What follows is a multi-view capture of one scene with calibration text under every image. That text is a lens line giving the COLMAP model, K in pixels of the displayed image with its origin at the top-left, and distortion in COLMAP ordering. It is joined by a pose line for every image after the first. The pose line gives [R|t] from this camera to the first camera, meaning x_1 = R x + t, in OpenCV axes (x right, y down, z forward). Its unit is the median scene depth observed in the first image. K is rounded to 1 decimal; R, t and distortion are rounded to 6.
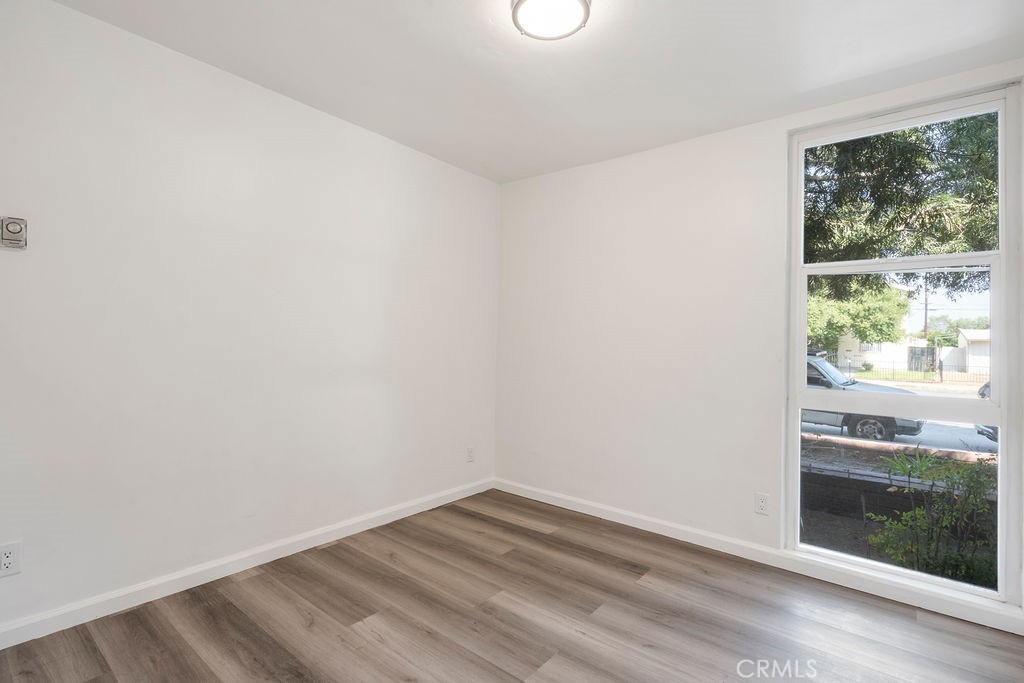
lens RADIAL K [[466.9, 0, 515.4], [0, 466.9, 337.4], [0, 0, 1]] dist [0.001036, 0.000639]
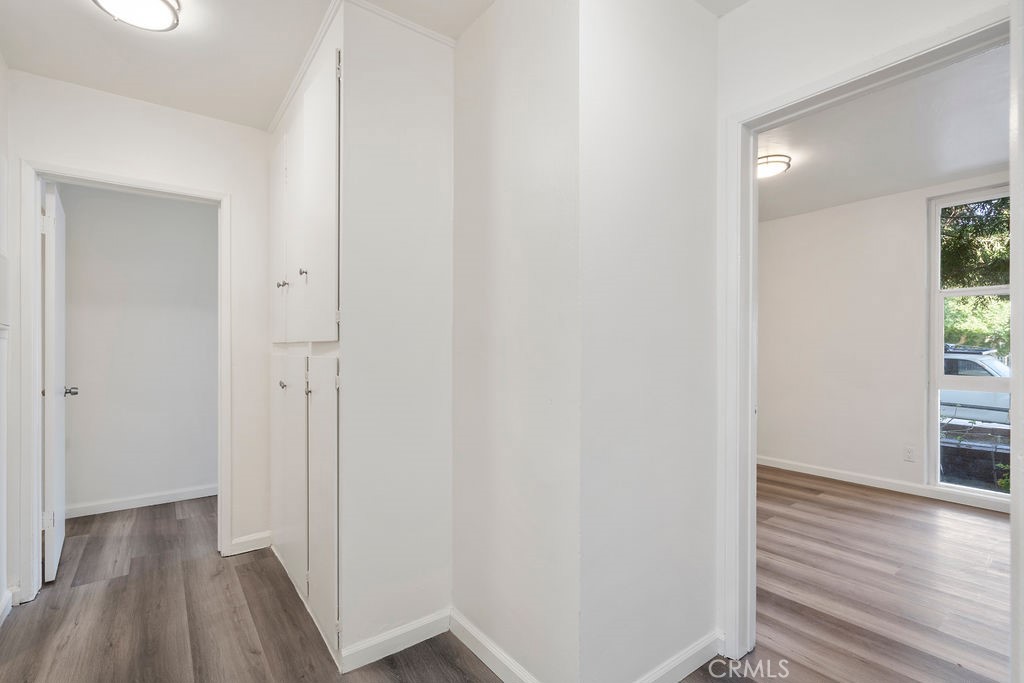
lens RADIAL K [[466.9, 0, 507.7], [0, 466.9, 346.7], [0, 0, 1]] dist [0.001036, 0.000639]
pose [[0.970022, -0.018306, -0.242328, -0.338620], [0.020578, 0.999765, 0.006846, -0.018769], [0.242146, -0.011627, 0.970170, -0.737445]]
